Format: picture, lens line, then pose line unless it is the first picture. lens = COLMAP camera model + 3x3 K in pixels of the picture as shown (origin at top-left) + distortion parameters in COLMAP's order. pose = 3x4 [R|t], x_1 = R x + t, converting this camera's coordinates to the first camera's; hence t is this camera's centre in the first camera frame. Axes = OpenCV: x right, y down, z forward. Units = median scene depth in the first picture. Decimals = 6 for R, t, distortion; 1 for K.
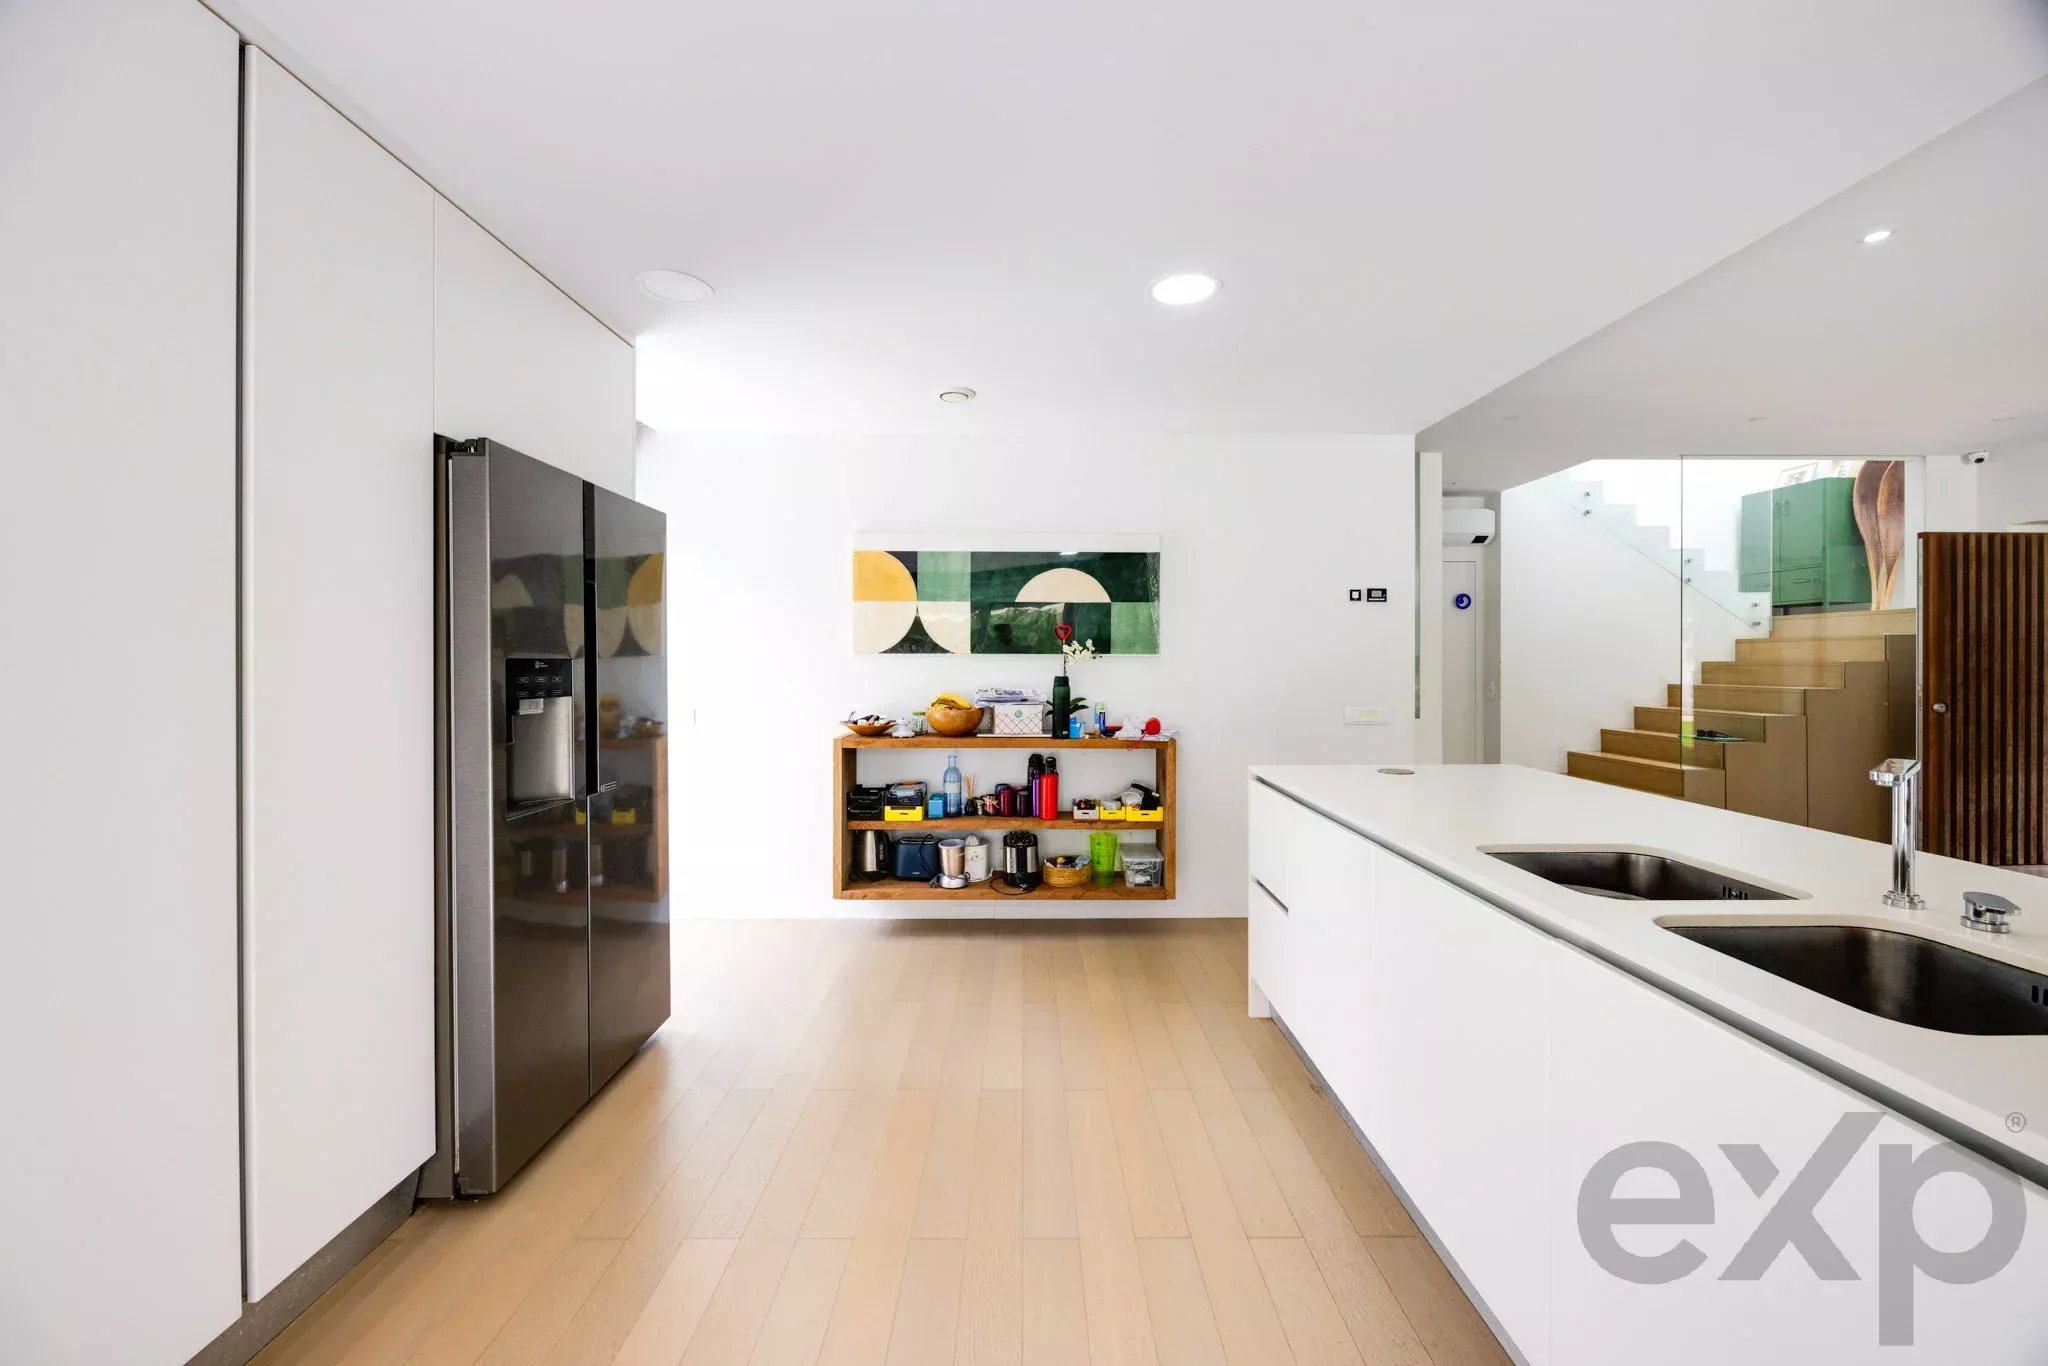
lens RADIAL K [[769.5, 0, 1023.6], [0, 769.5, 670.9], [0, 0, 1]] dist [0.000307, -0.000073]
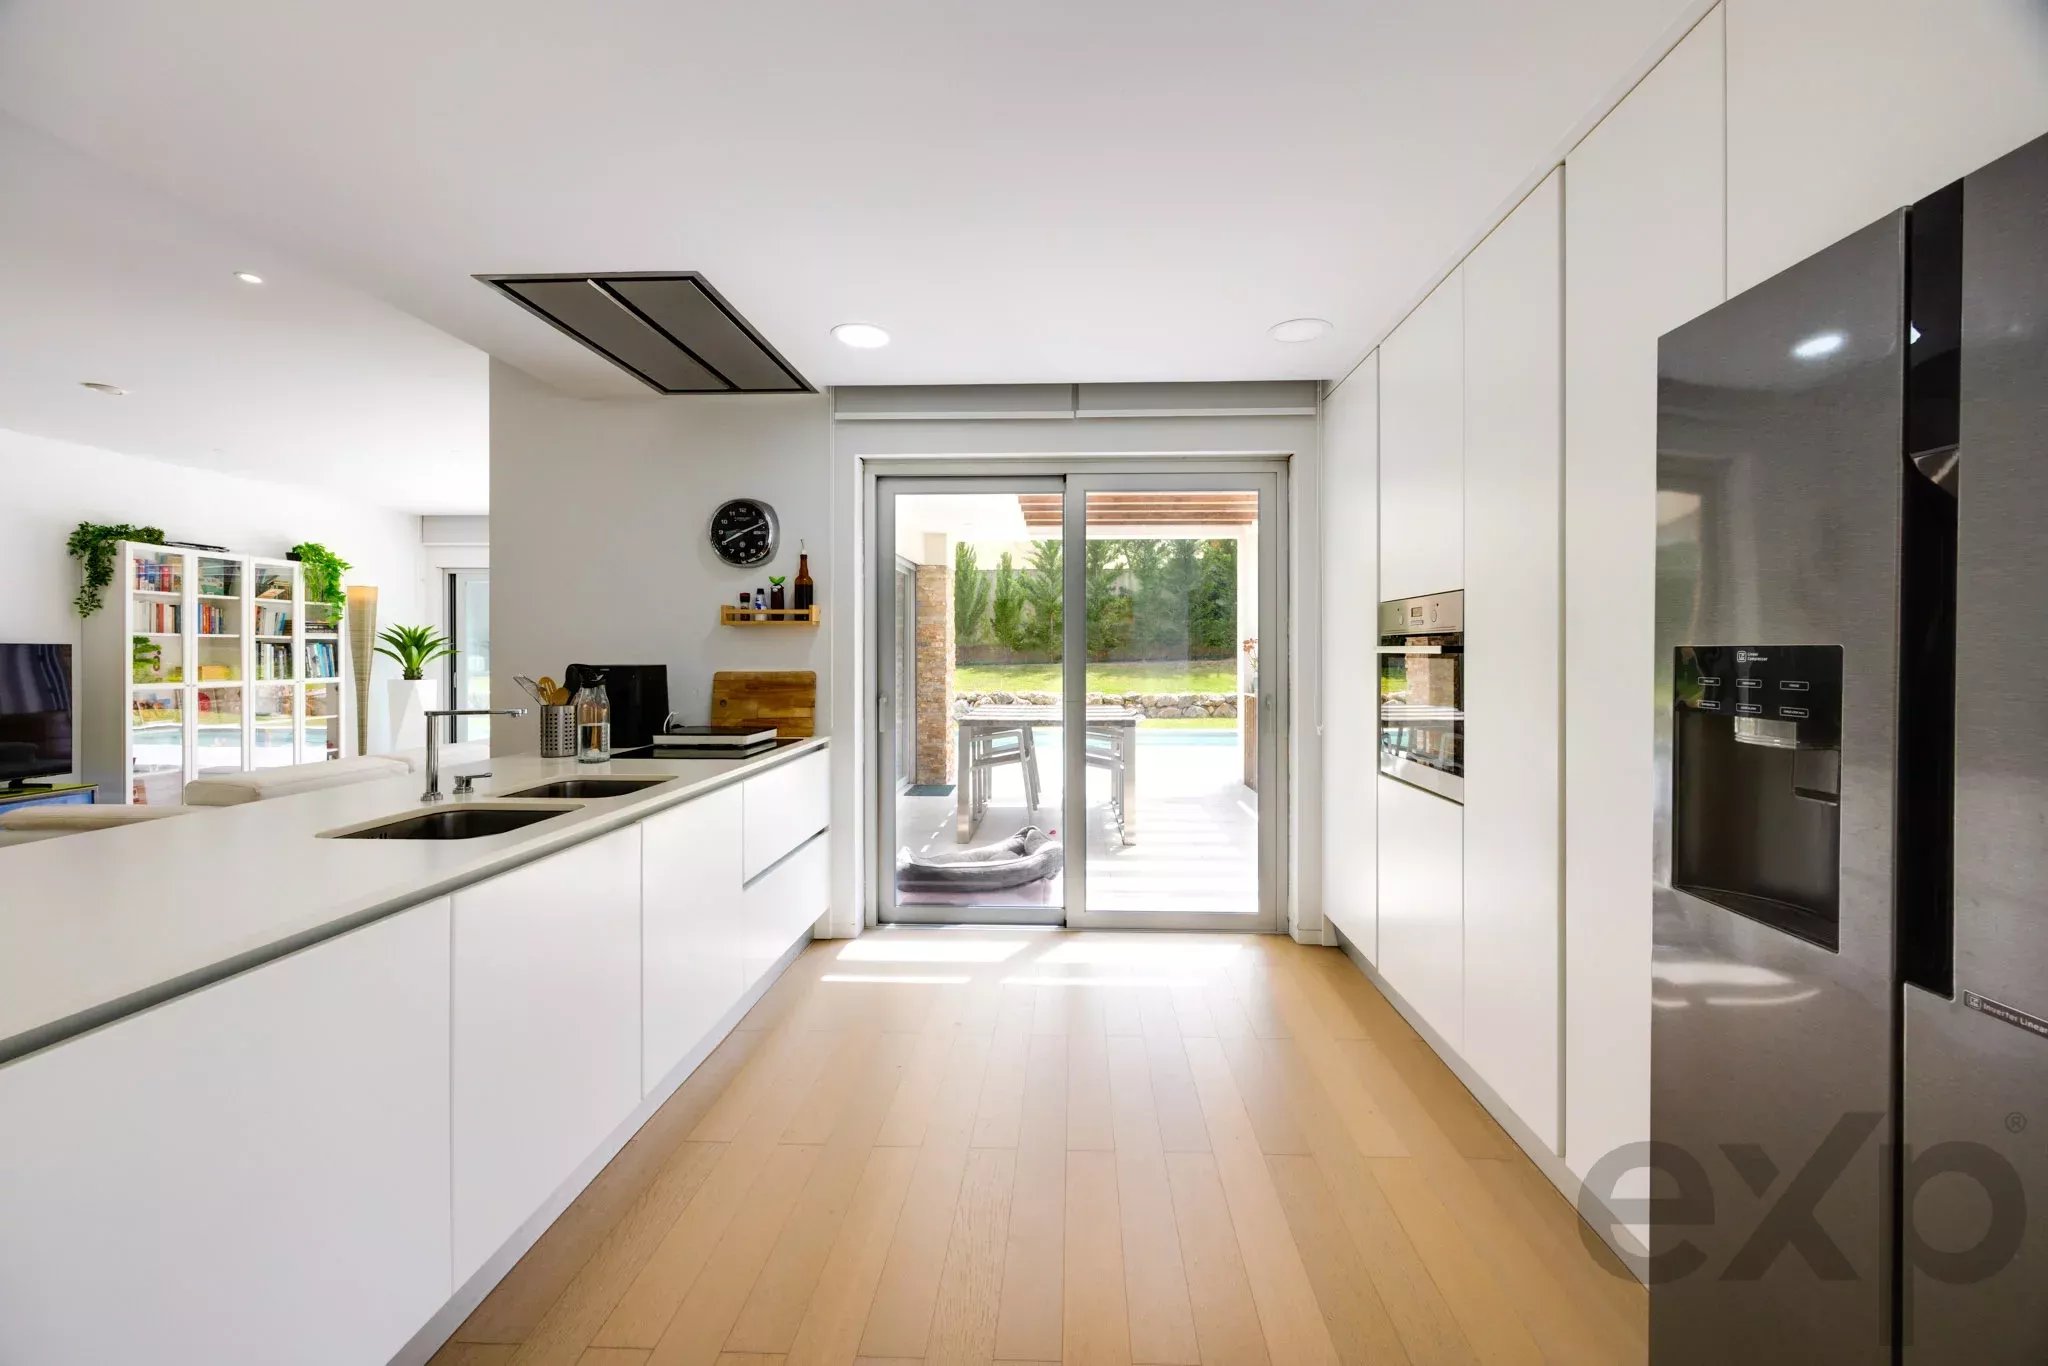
lens RADIAL K [[785.0, 0, 1042.0], [0, 785.0, 664.7], [0, 0, 1]] dist [-0.006725, -0.000038]
pose [[-0.998855, -0.001956, 0.047792, -0.046920], [-0.000679, 0.999642, 0.026729, -0.006252], [-0.047827, 0.026666, -0.998500, 0.568900]]
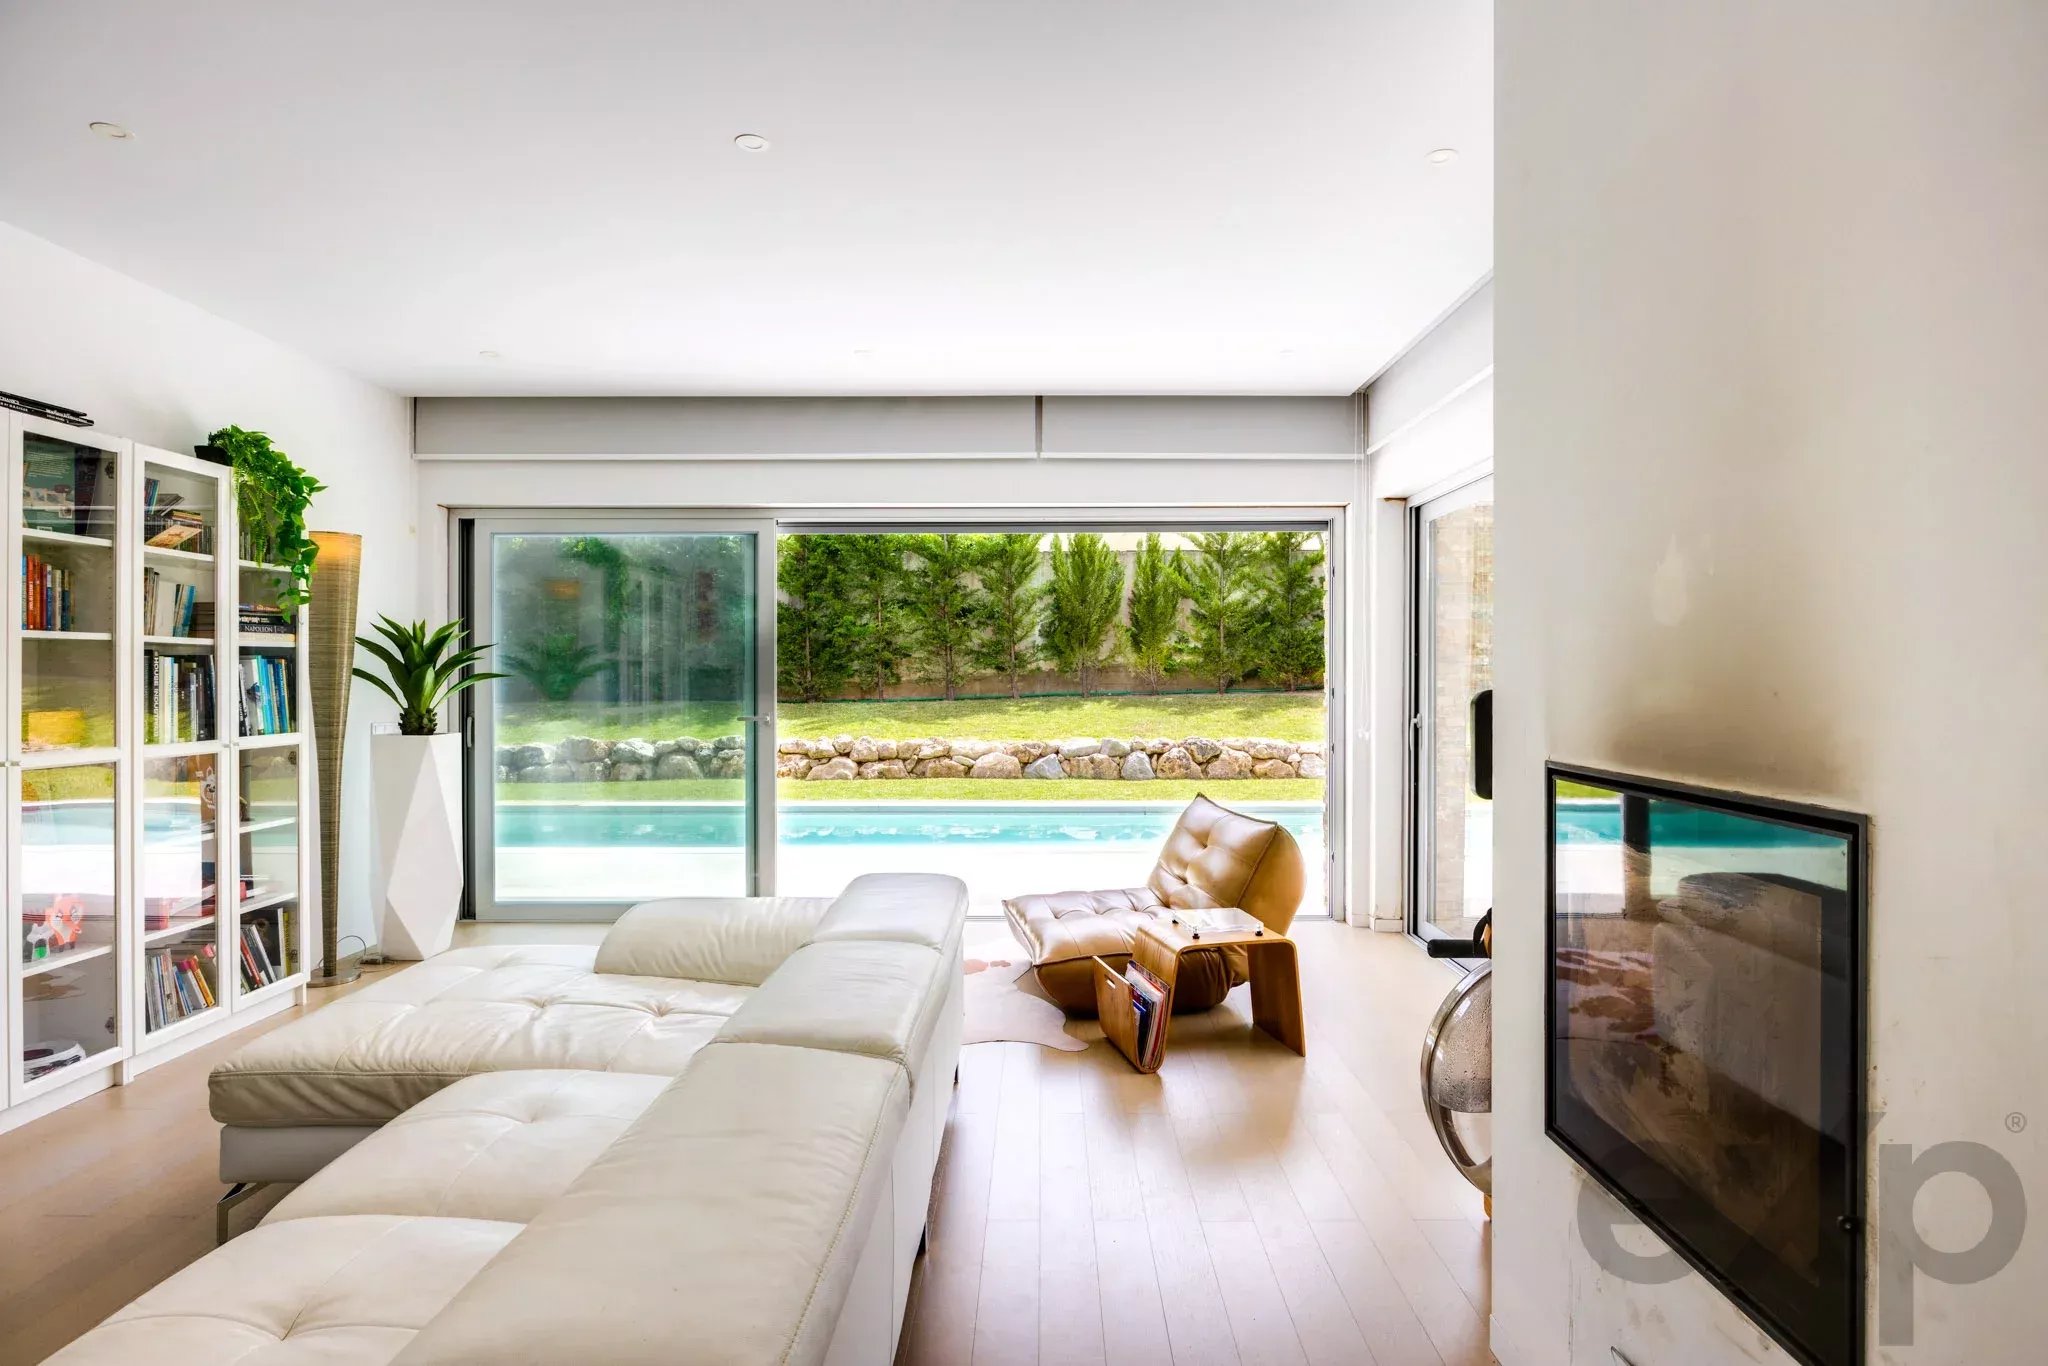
lens RADIAL K [[1043.4, 0, 1024.0], [0, 1043.4, 683.0], [0, 0, 1]] dist [-0.004976, -0.001188]
pose [[-0.999556, -0.000724, 0.029772, 0.610064], [-0.000196, 0.999843, 0.017727, -0.000678], [-0.029780, 0.017713, -0.999400, 0.091709]]
